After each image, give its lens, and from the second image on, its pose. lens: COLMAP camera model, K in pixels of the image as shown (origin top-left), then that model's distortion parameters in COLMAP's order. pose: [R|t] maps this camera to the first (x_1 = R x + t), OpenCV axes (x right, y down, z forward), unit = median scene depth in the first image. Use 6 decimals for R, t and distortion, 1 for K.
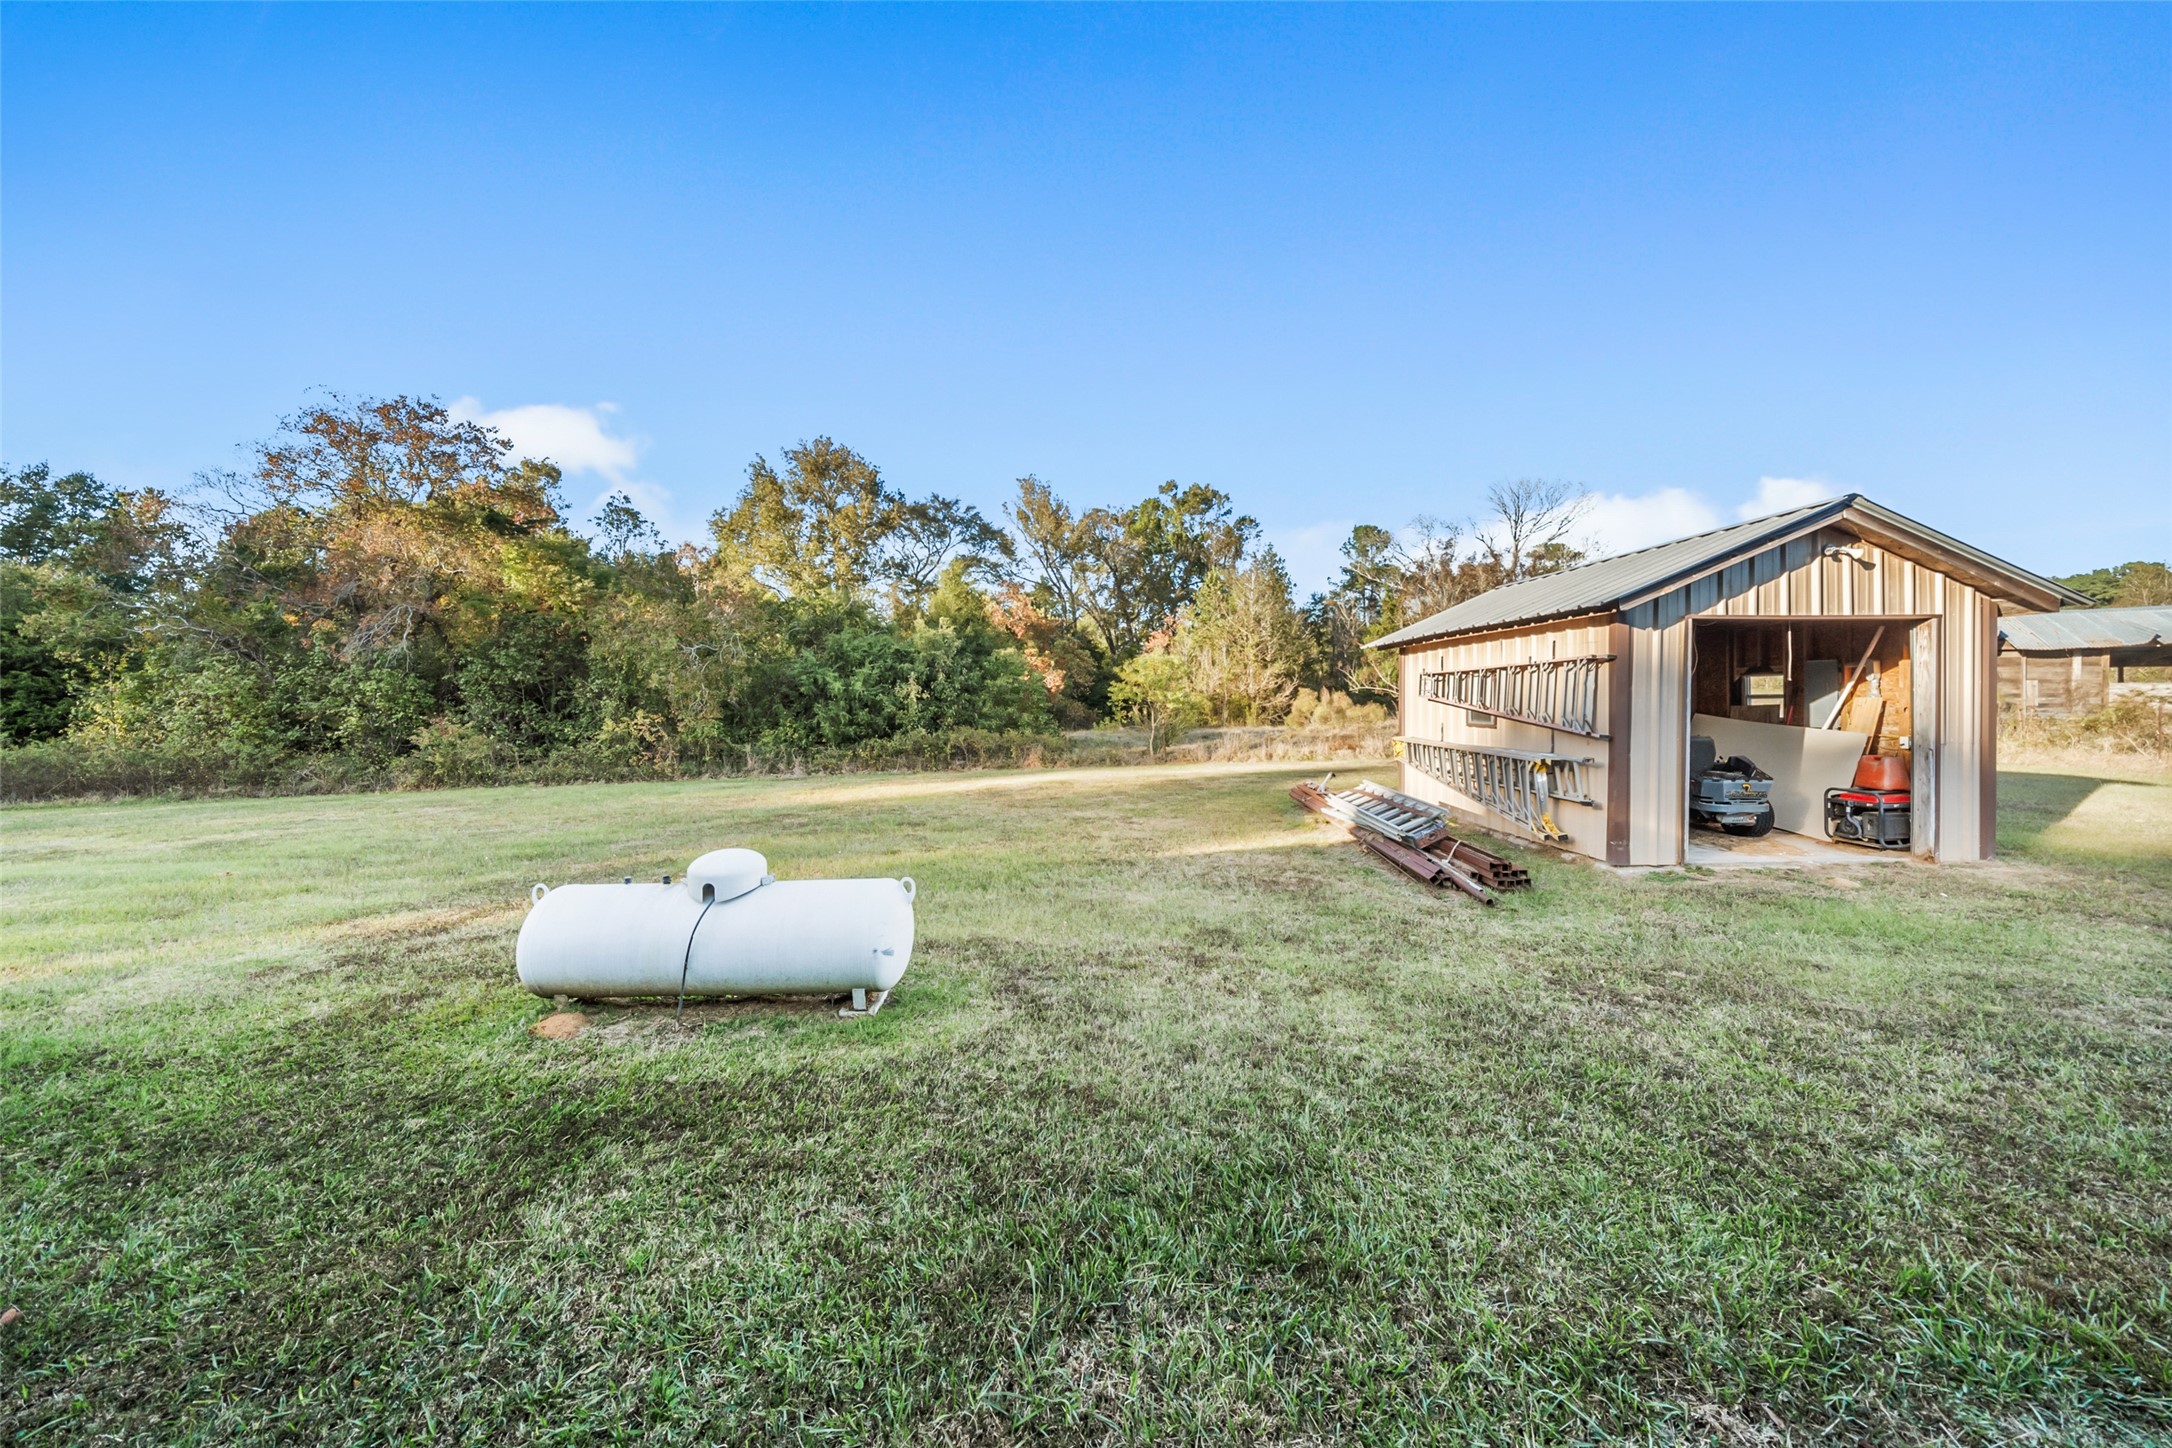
lens RADIAL K [[757.2, 0, 1086.0], [0, 757.2, 724.0], [0, 0, 1]] dist [-0.000066, -0.000173]
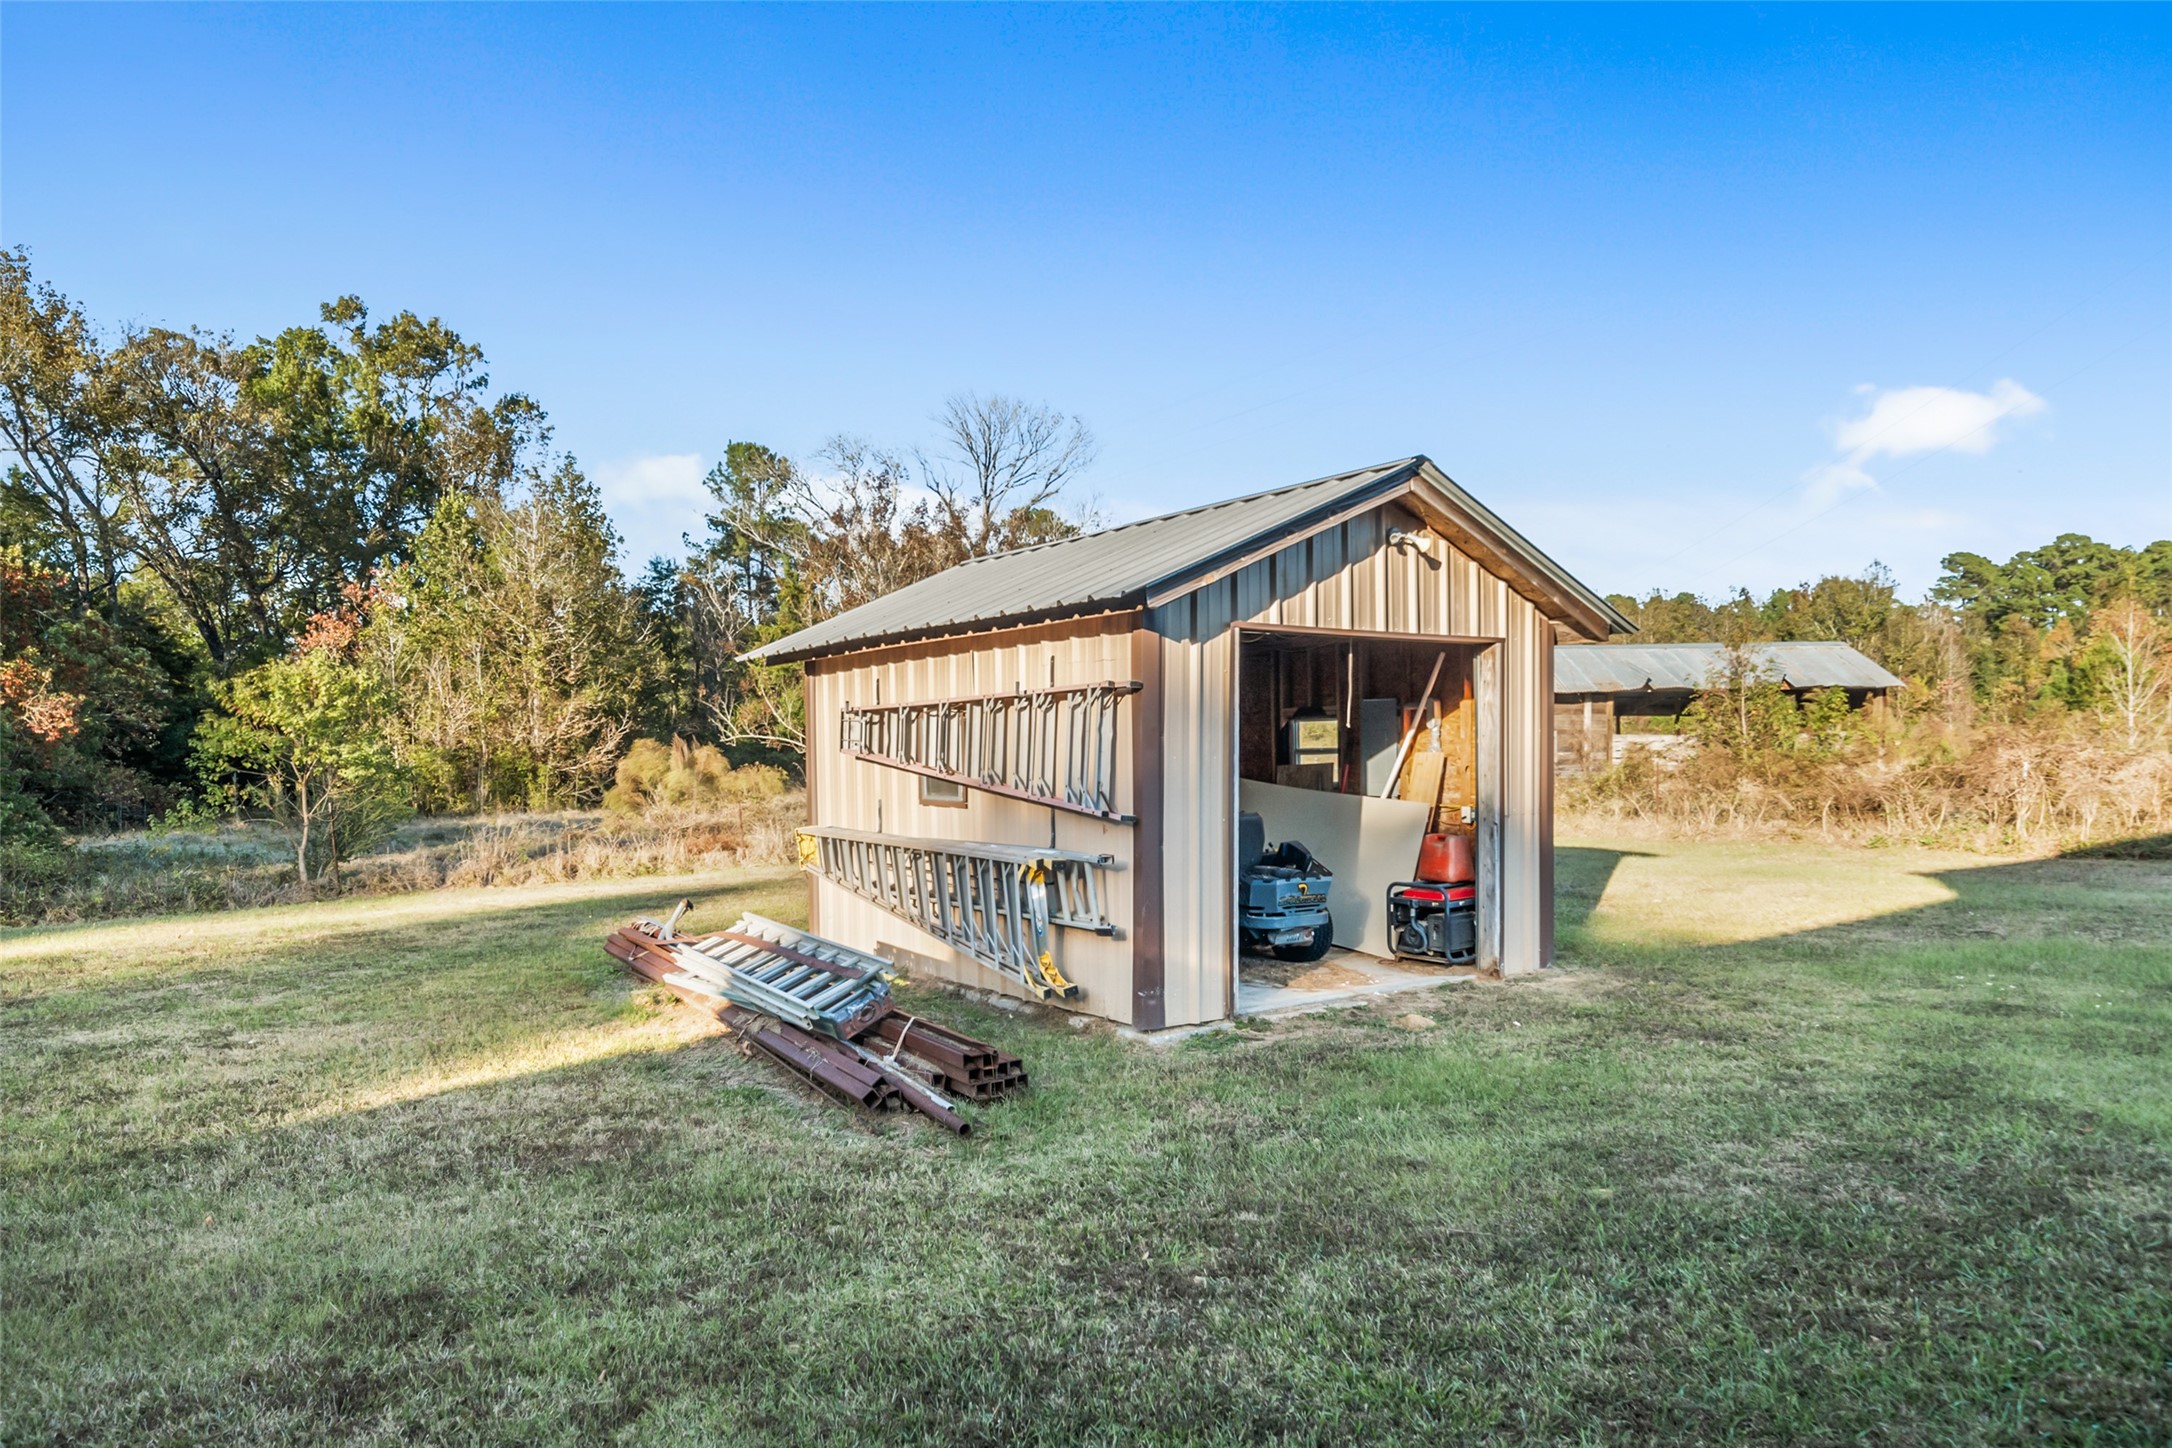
lens RADIAL K [[1375.9, 0, 1086.1], [0, 1375.9, 753.7], [0, 0, 1]] dist [-0.032944, 0.000216]
pose [[0.832630, -0.002427, 0.553825, 0.048766], [0.022162, 0.999335, -0.028940, -0.003390], [-0.553386, 0.036370, 0.832130, 0.098354]]
